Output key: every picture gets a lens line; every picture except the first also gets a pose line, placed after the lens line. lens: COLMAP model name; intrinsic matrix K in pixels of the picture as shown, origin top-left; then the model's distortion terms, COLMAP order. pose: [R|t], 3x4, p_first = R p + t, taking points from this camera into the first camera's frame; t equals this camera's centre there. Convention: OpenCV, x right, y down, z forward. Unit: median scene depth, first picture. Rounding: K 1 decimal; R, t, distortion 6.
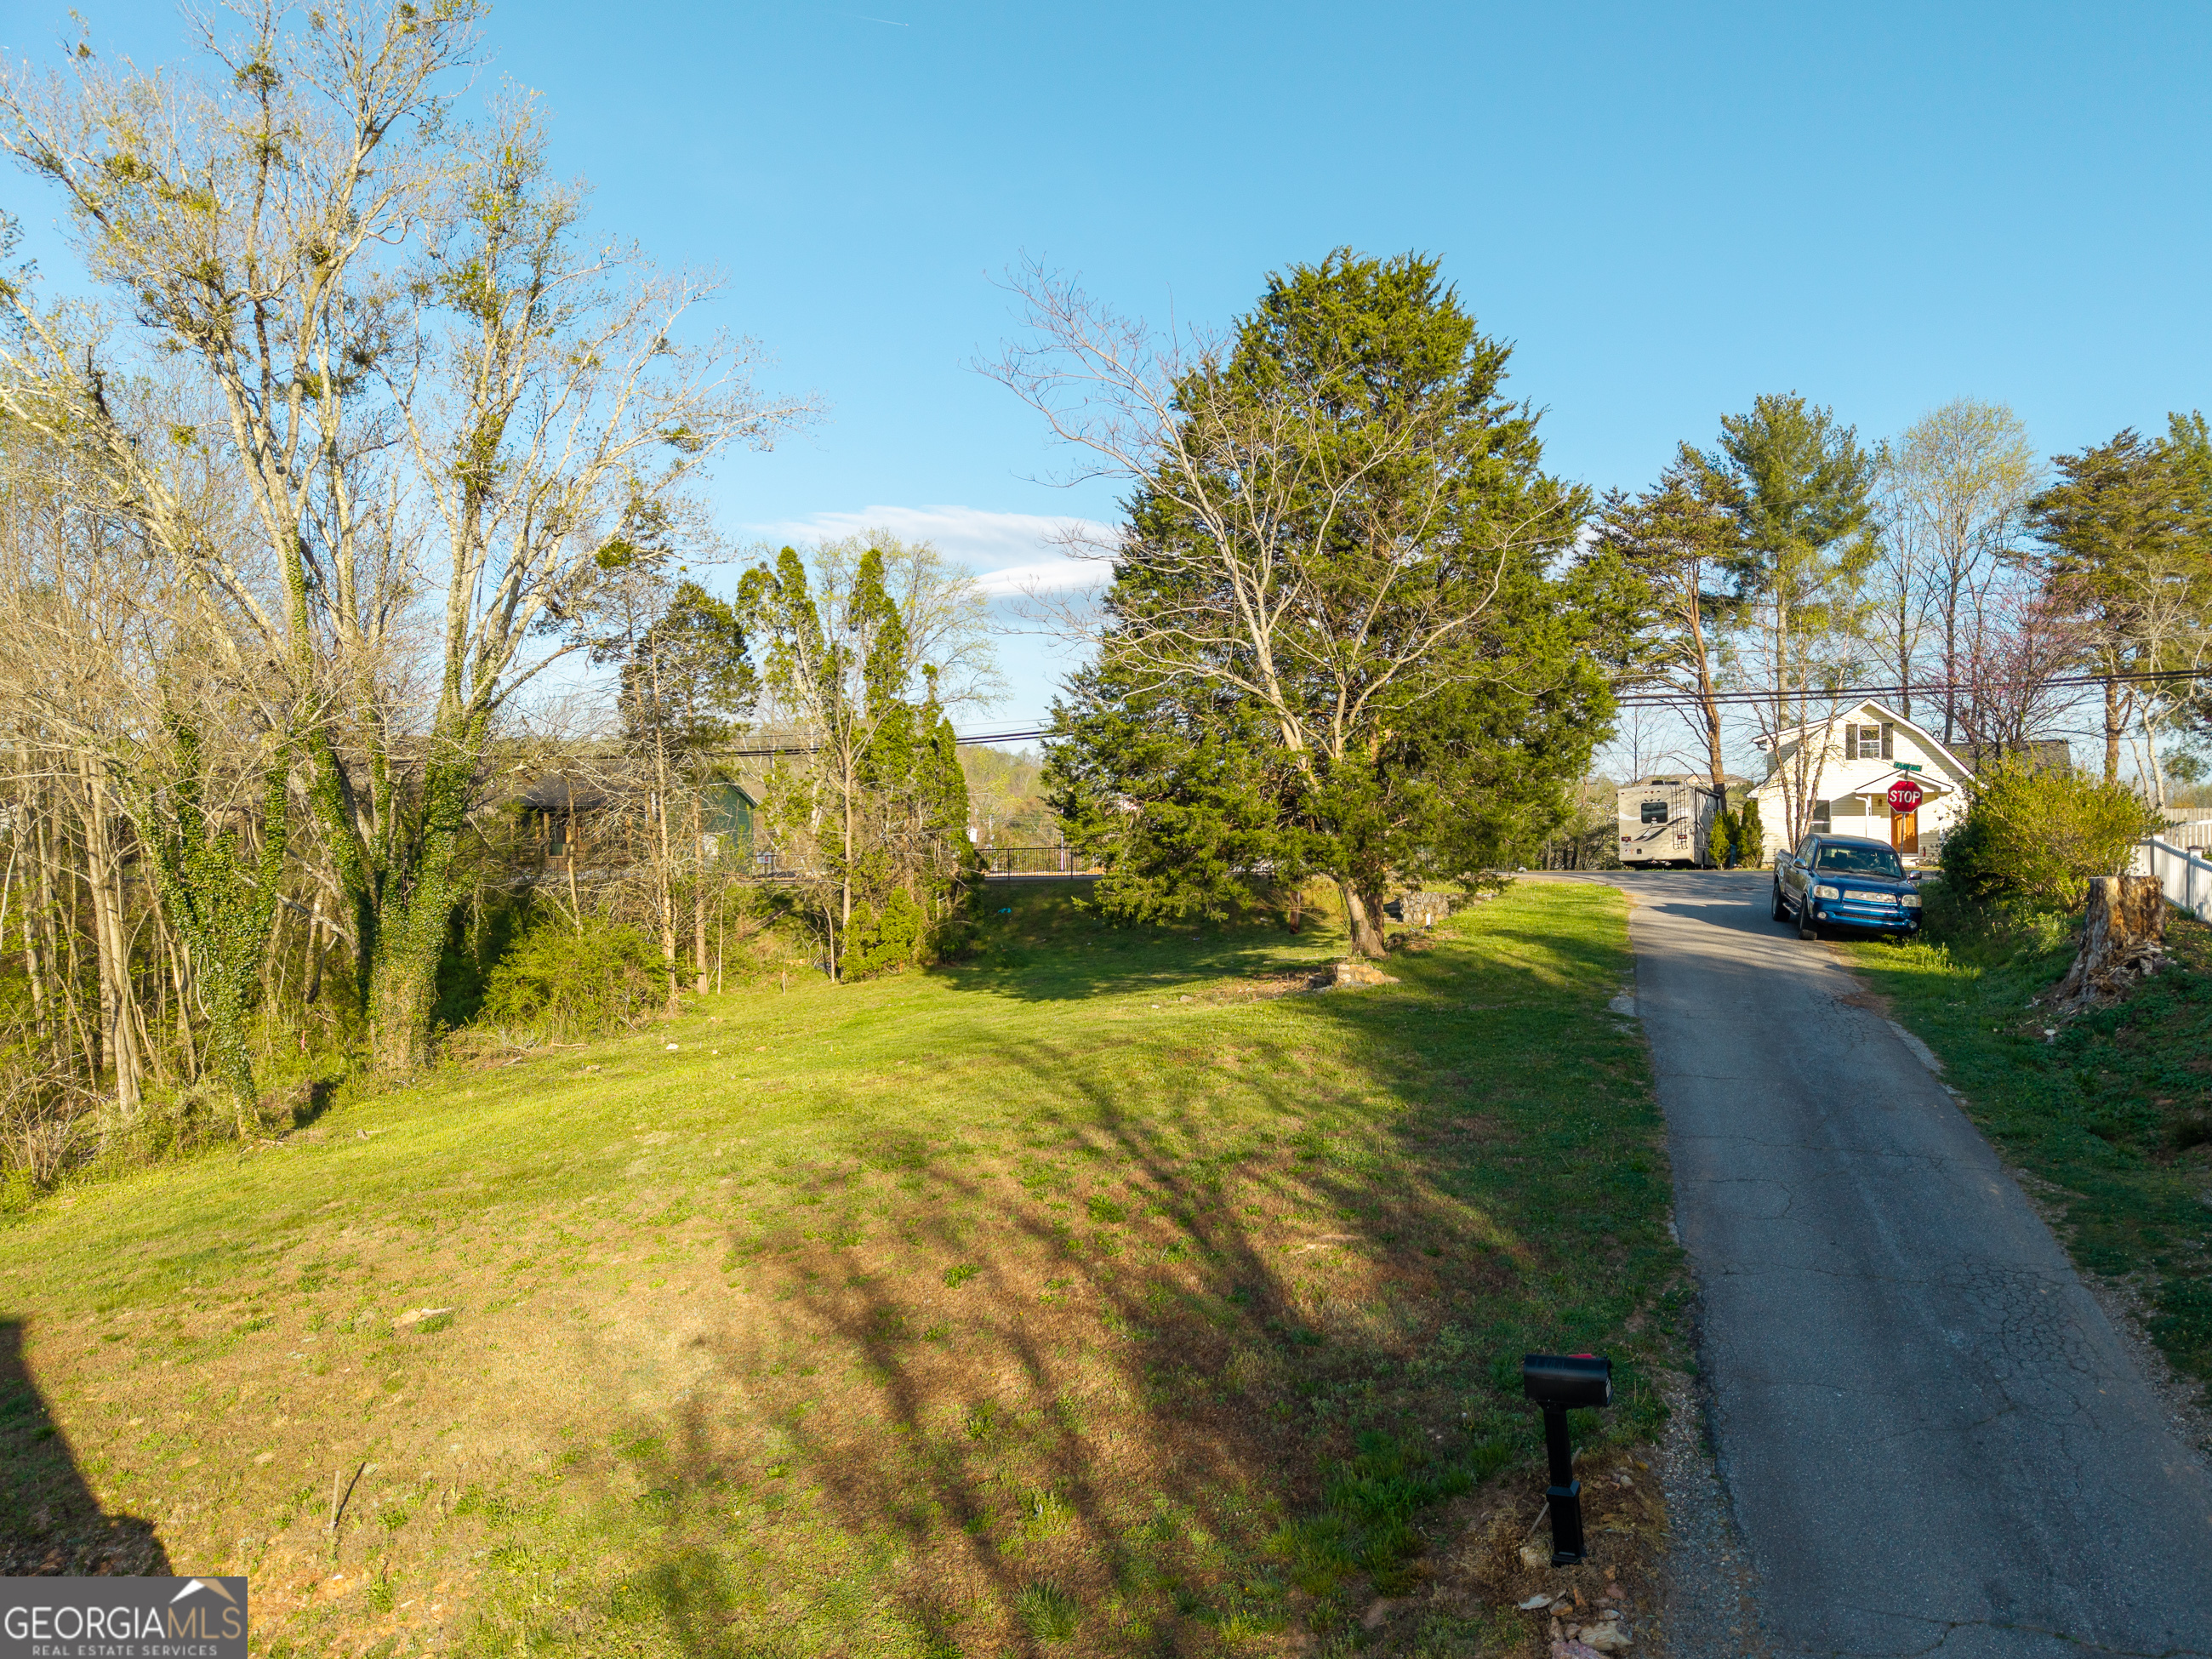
lens RADIAL K [[1560.1, 0, 1170.8], [0, 1560.1, 844.1], [0, 0, 1]] dist [0.023499, -0.027350]
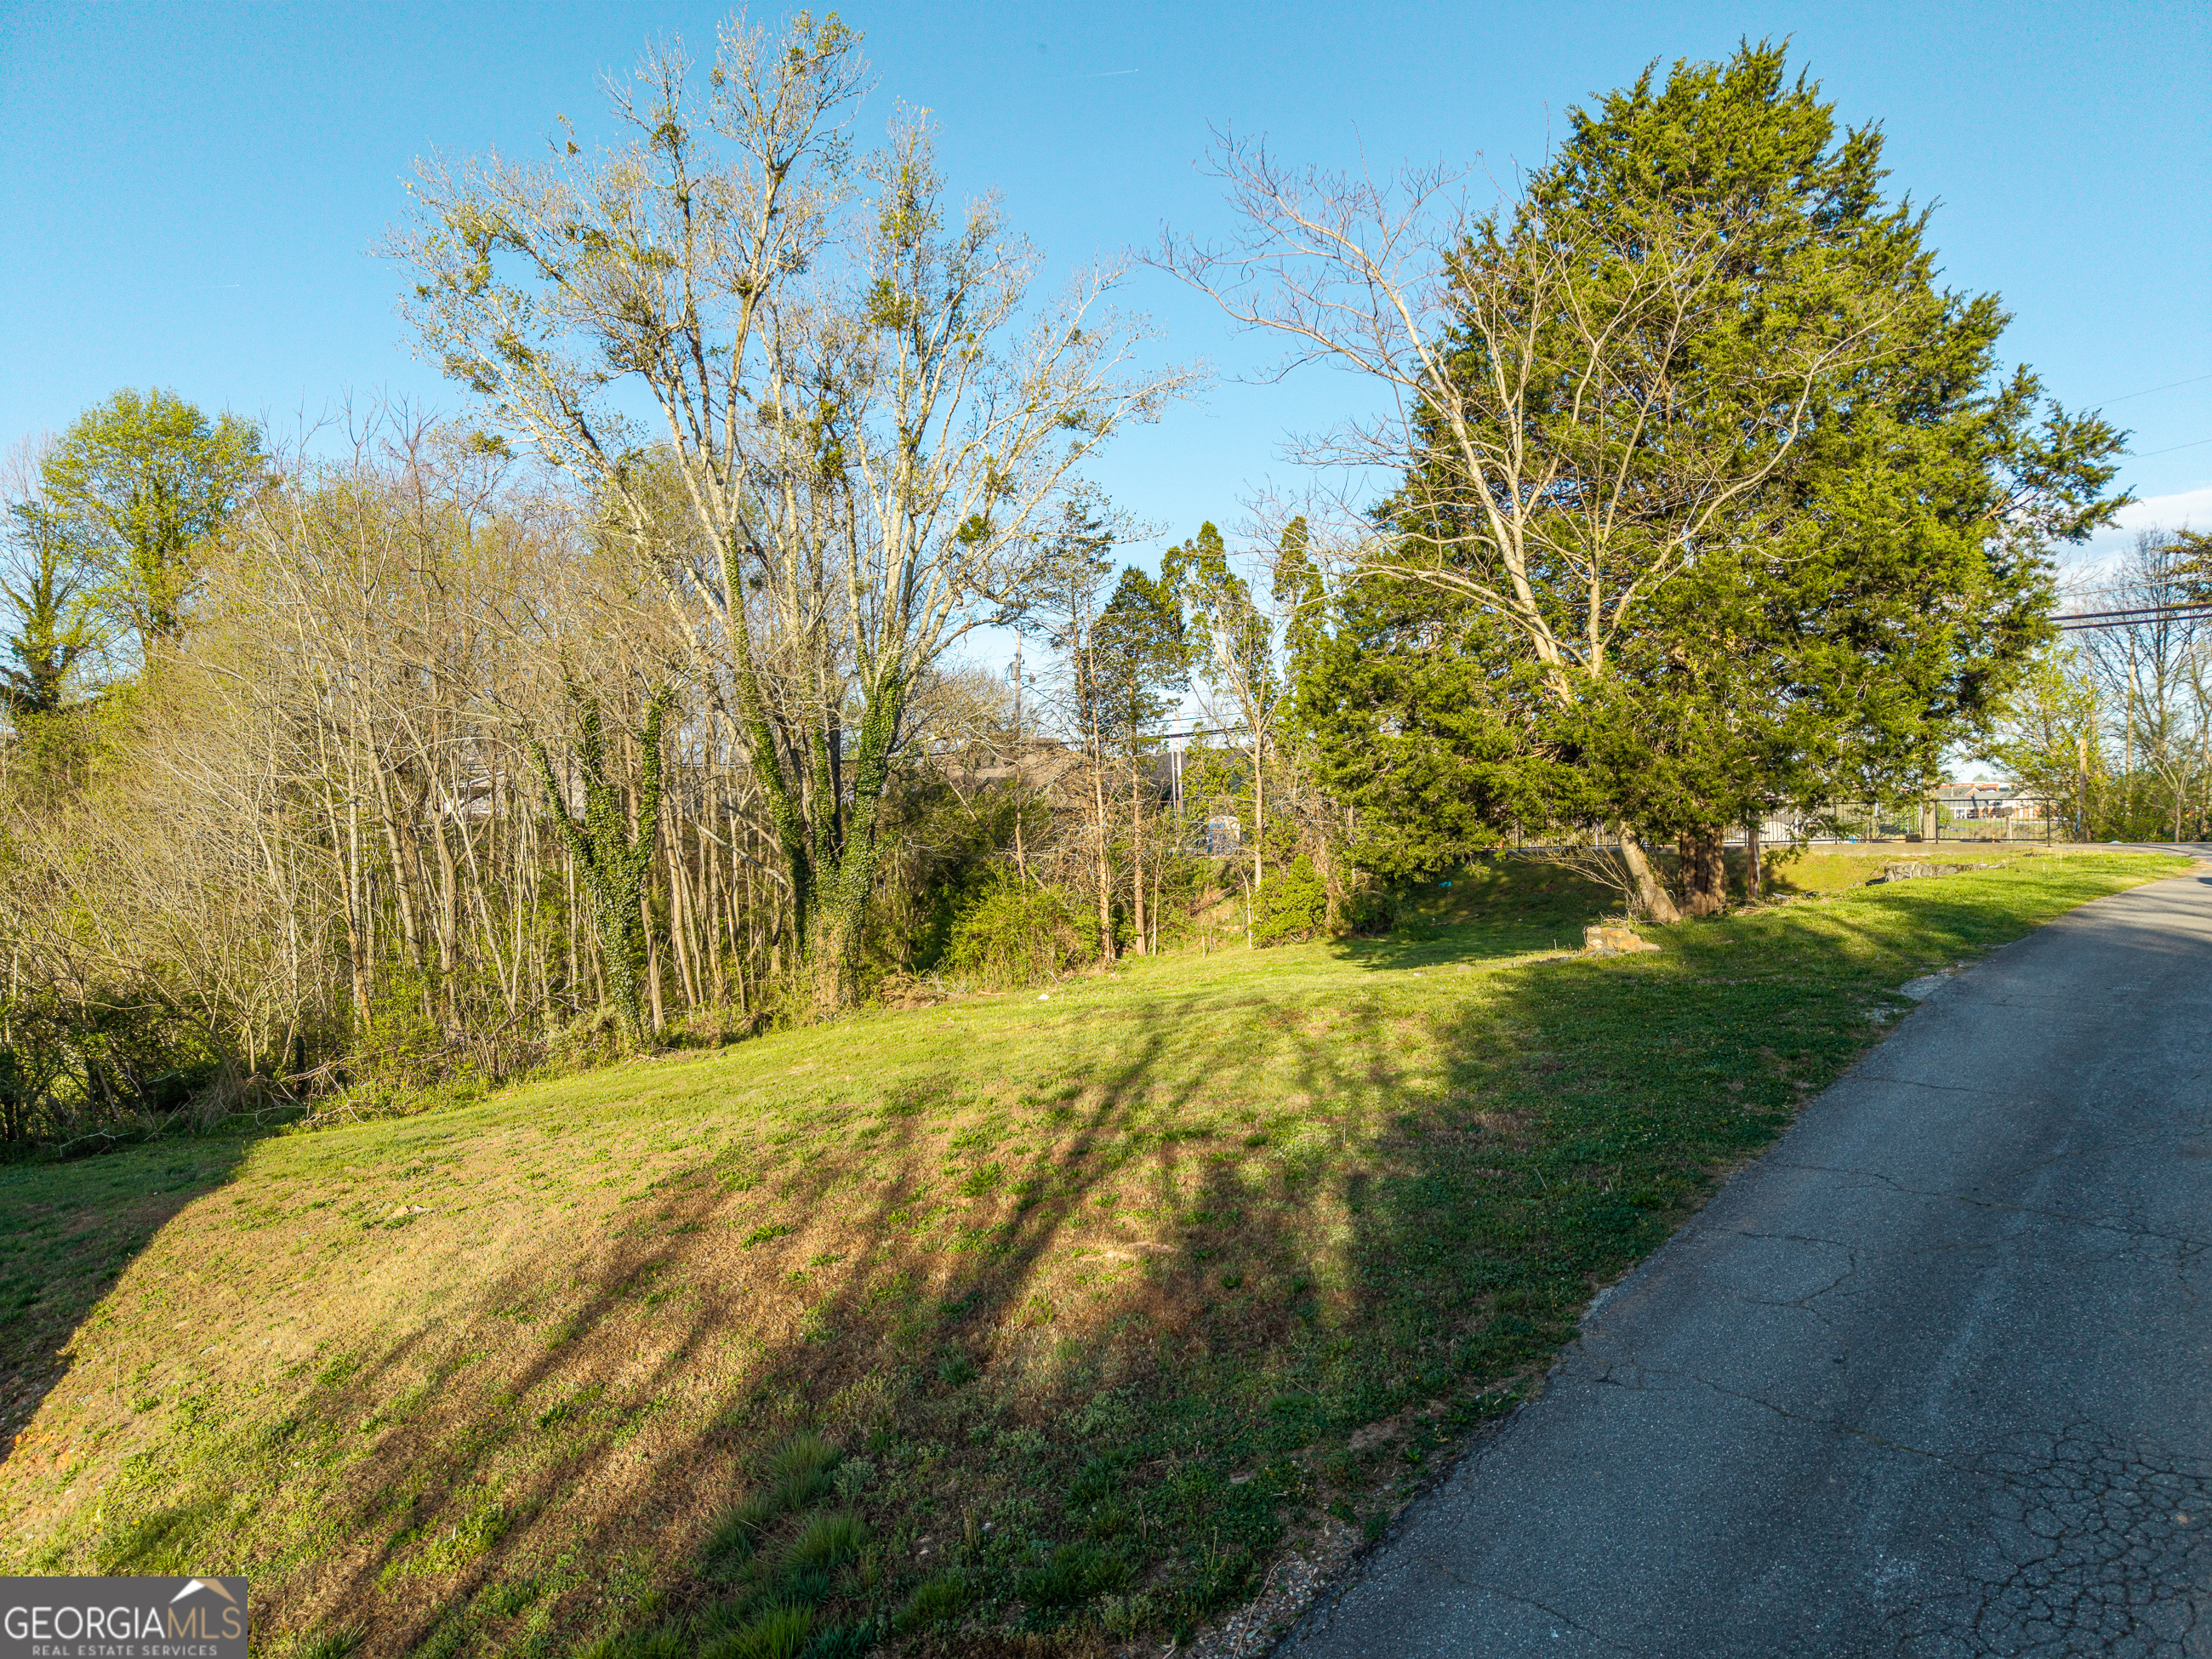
lens RADIAL K [[1458.4, 0, 1111.8], [0, 1458.4, 844.5], [0, 0, 1]] dist [0.030134, -0.033783]
pose [[0.892046, 0.003234, -0.451933, 0.131127], [-0.002791, 0.999995, 0.001647, 0.019546], [0.451936, -0.000207, 0.892050, 0.120842]]
